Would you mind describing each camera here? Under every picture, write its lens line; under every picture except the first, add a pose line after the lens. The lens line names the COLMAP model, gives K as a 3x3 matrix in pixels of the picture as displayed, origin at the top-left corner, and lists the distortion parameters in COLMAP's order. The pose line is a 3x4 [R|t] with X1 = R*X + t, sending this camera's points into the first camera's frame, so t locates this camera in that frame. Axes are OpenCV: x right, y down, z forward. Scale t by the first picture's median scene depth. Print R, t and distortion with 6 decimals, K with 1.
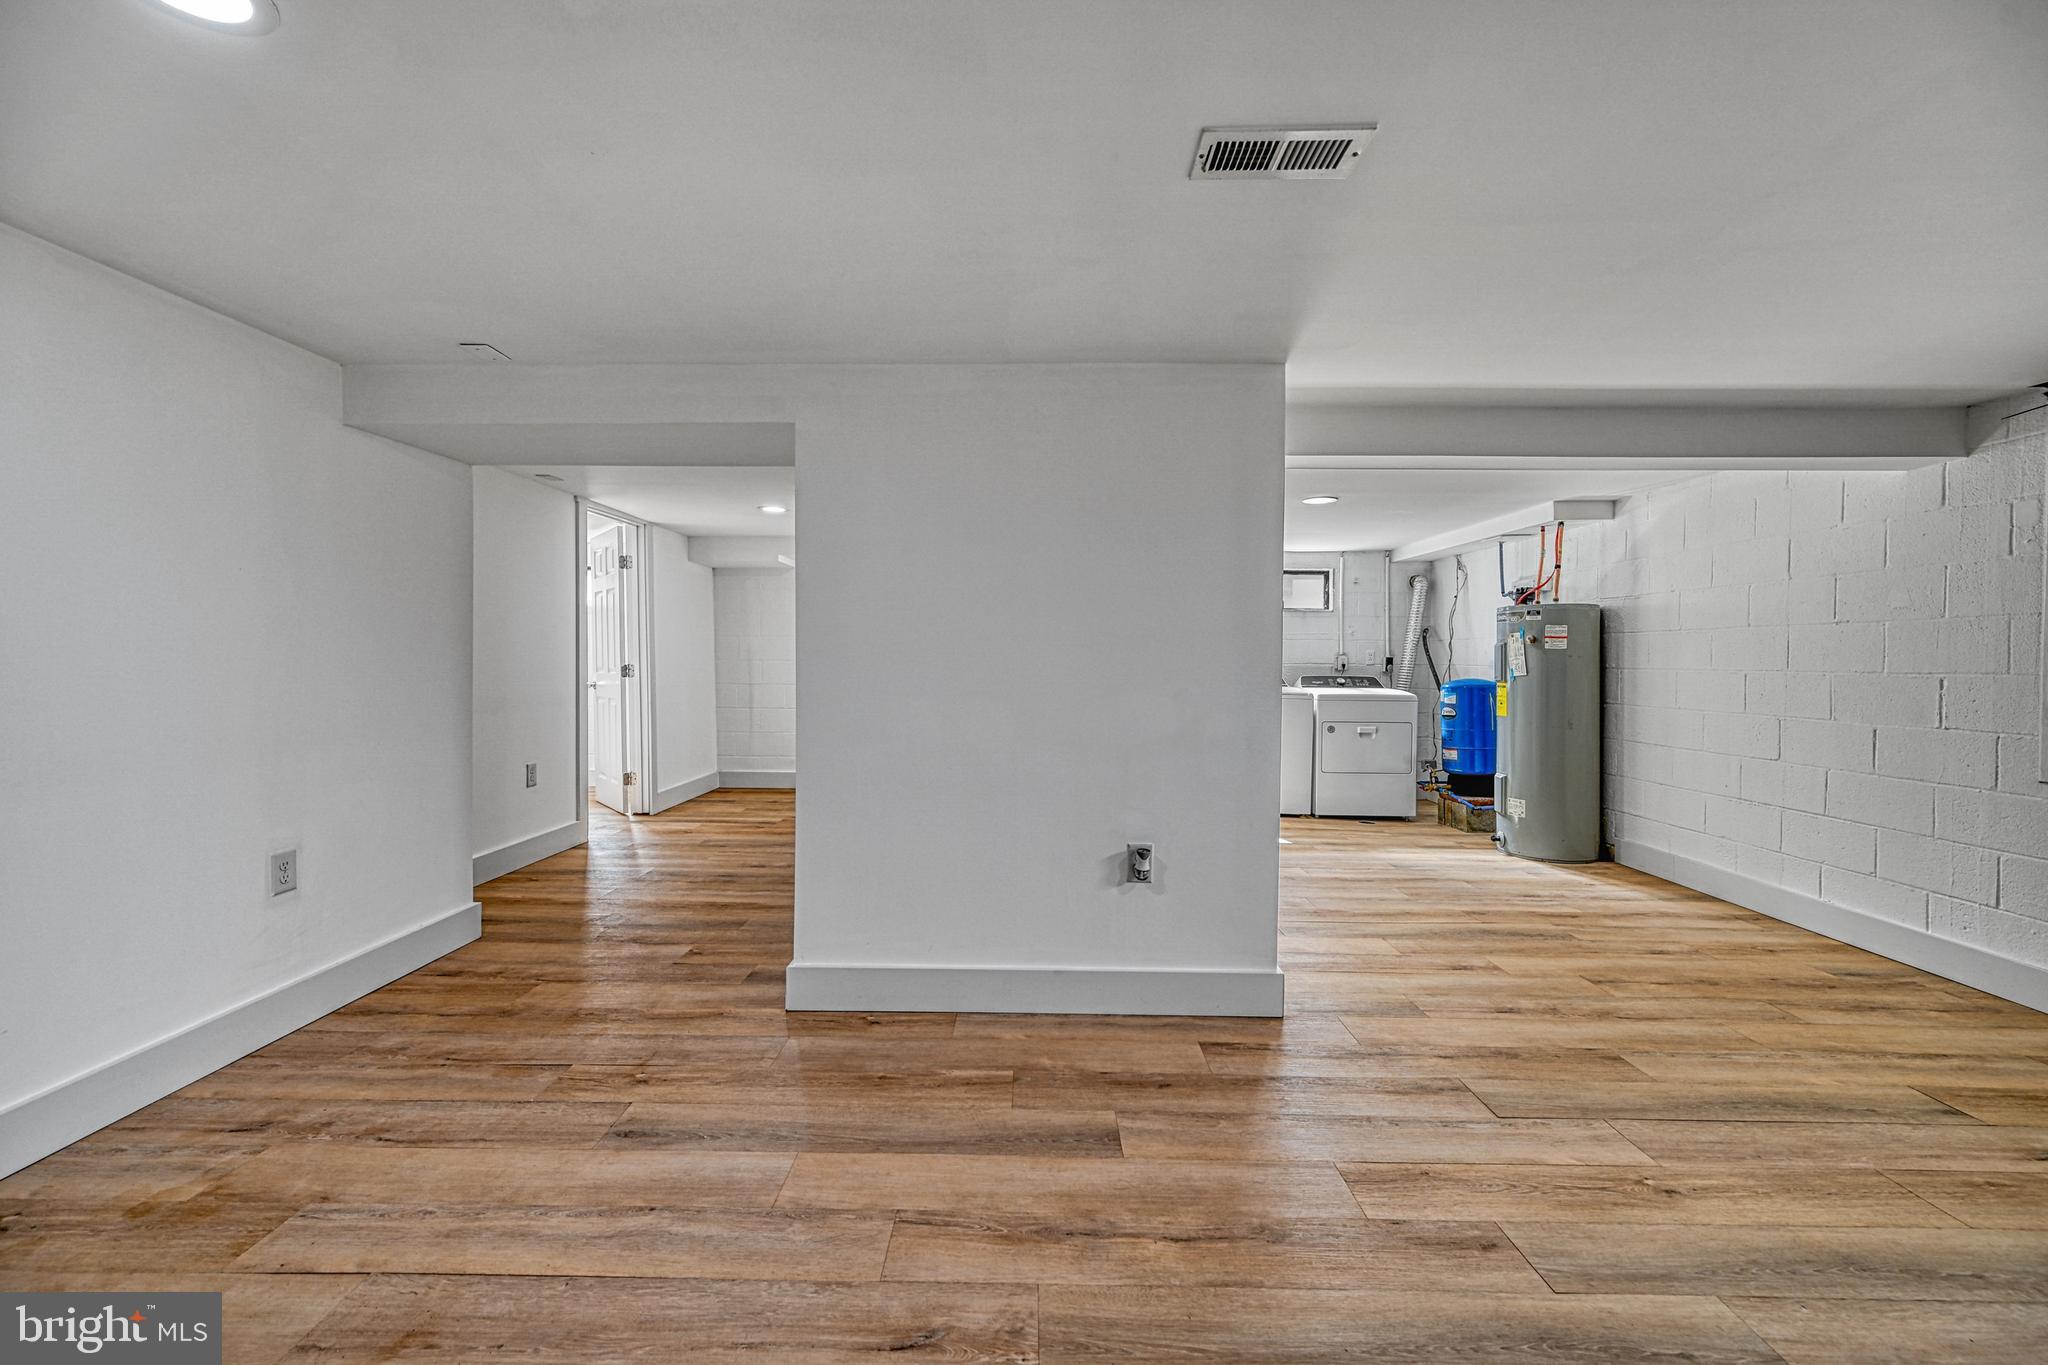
lens RADIAL K [[803.1, 0, 1021.5], [0, 803.1, 667.6], [0, 0, 1]] dist [-0.000452, 0.000360]
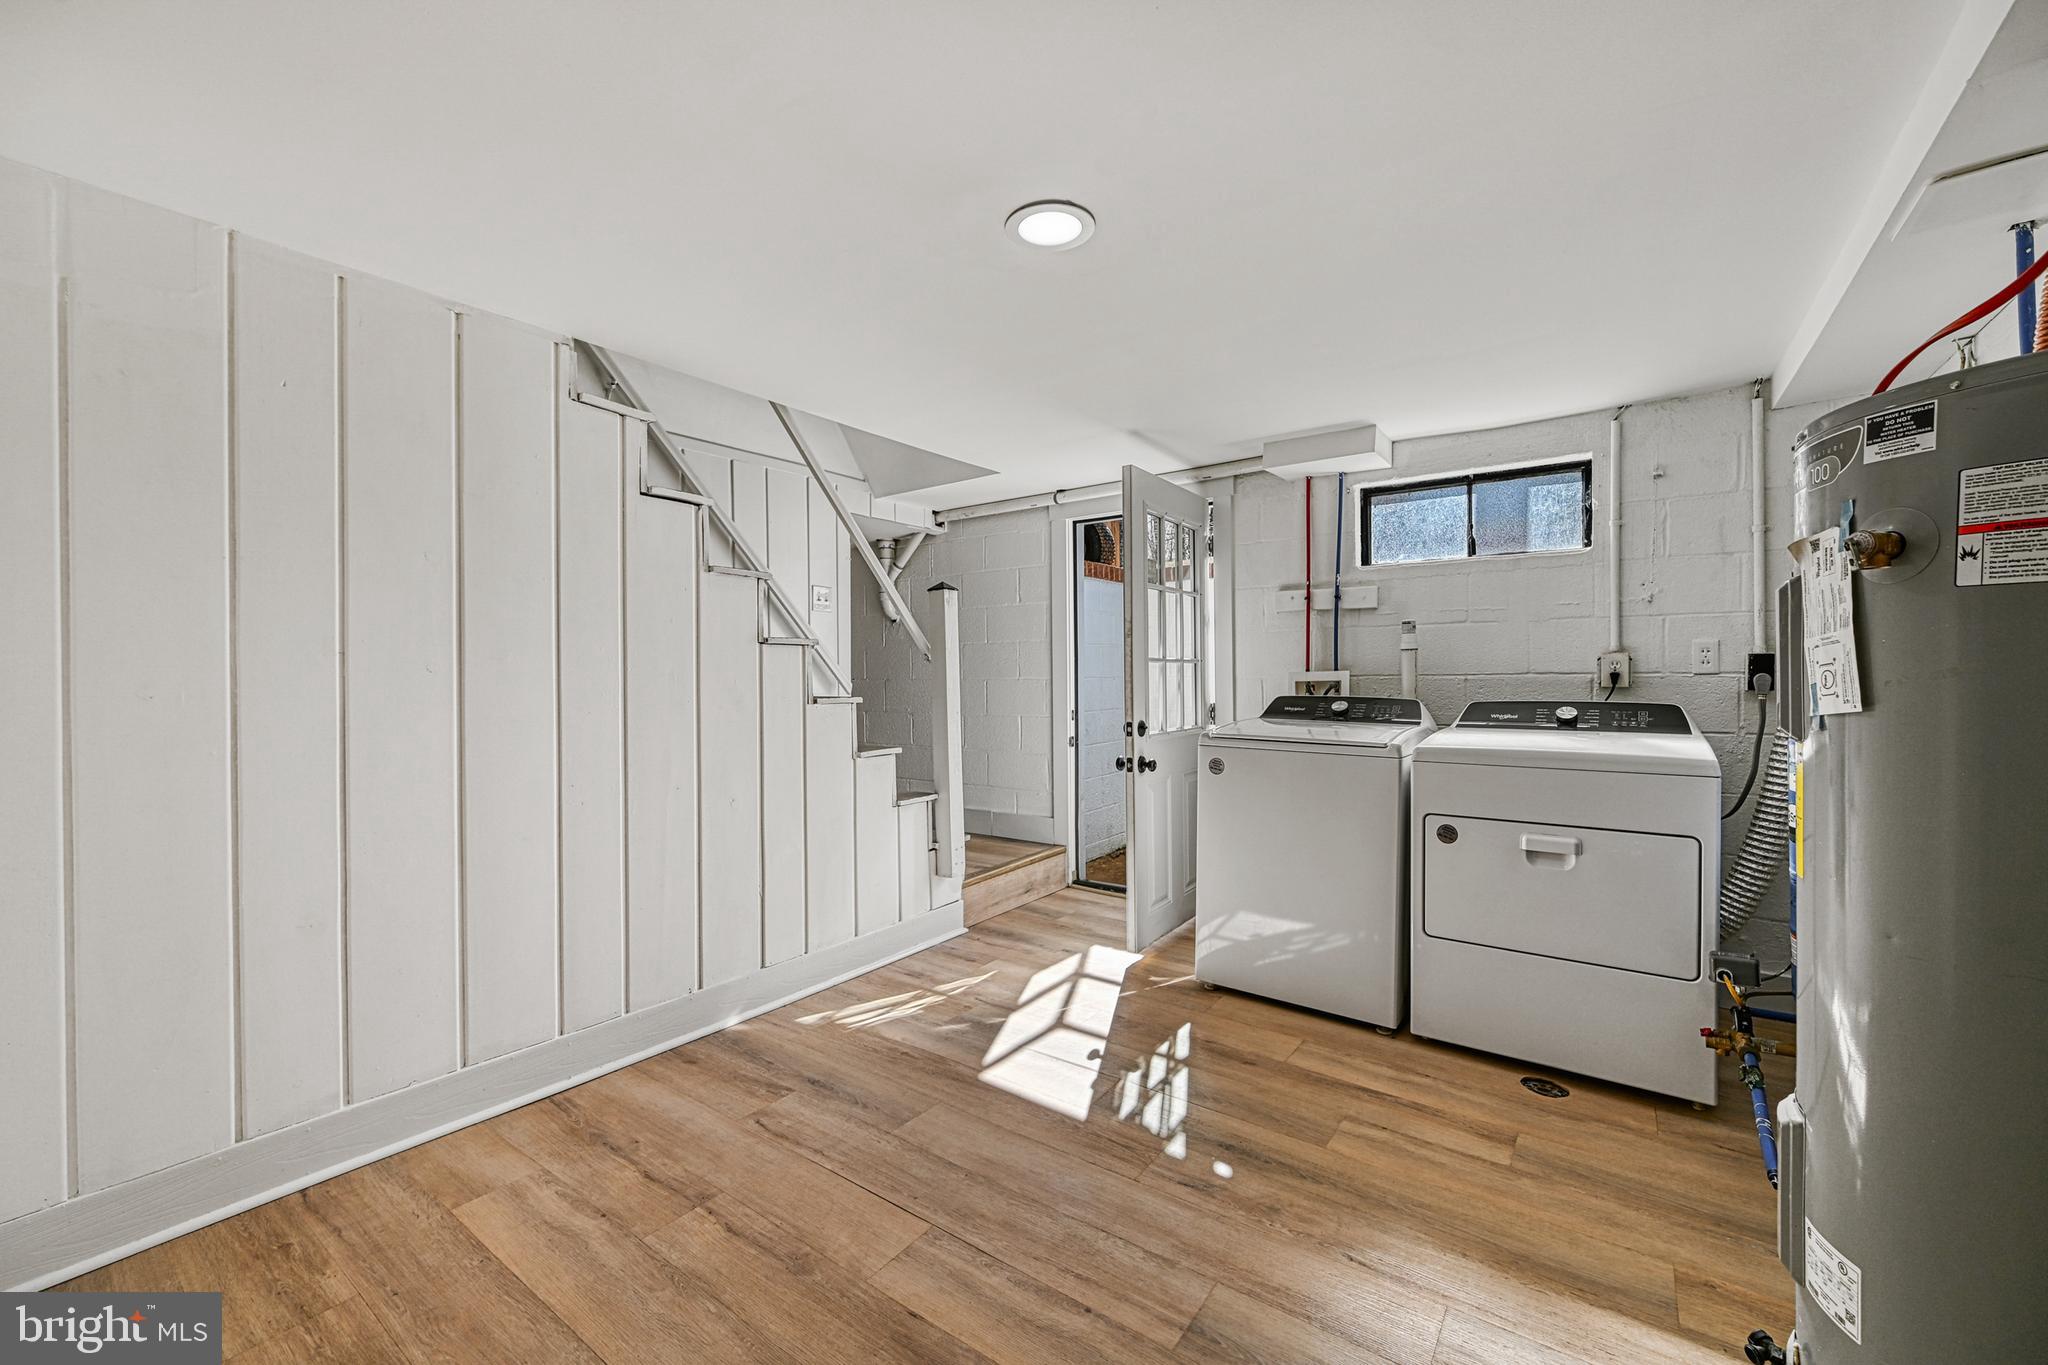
lens RADIAL K [[811.6, 0, 1024.0], [0, 811.6, 682.5], [0, 0, 1]] dist [0.001124, 0.000154]
pose [[0.814793, -0.009657, -0.579672, 1.030569], [0.007604, 0.999953, -0.005971, 0.001599], [0.579703, 0.000457, 0.814828, 1.229973]]
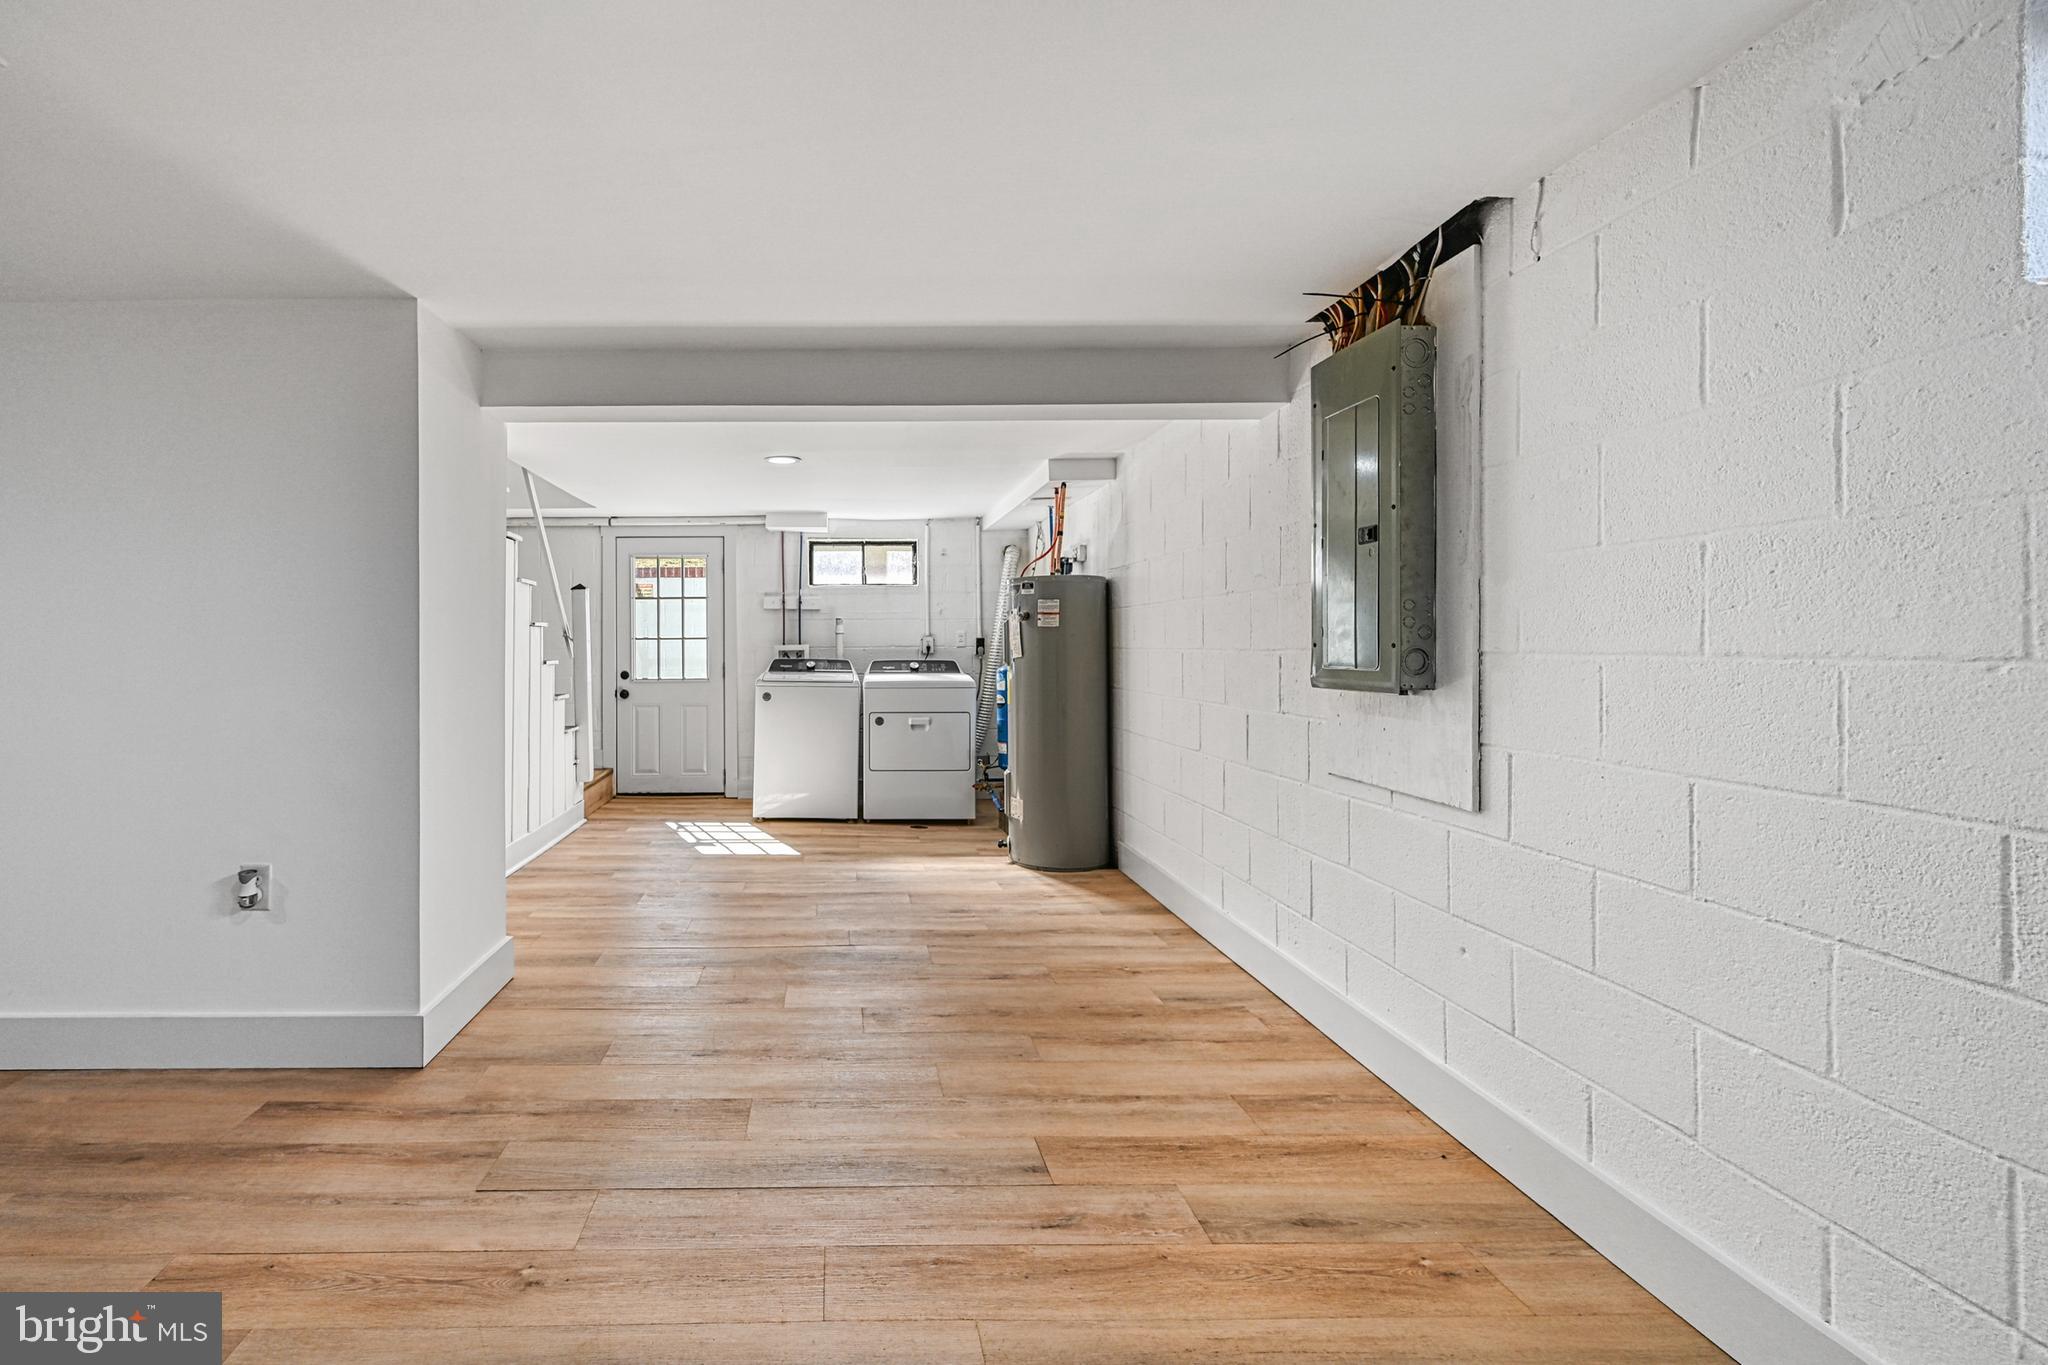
lens RADIAL K [[899.3, 0, 845.0], [0, 899.3, 638.8], [0, 0, 1]] dist [-0.000897, -0.000151]
pose [[0.999668, -0.012360, 0.022623, 0.748150], [0.012734, 0.999783, -0.016470, 0.005961], [-0.022414, 0.016752, 0.999608, 0.038349]]
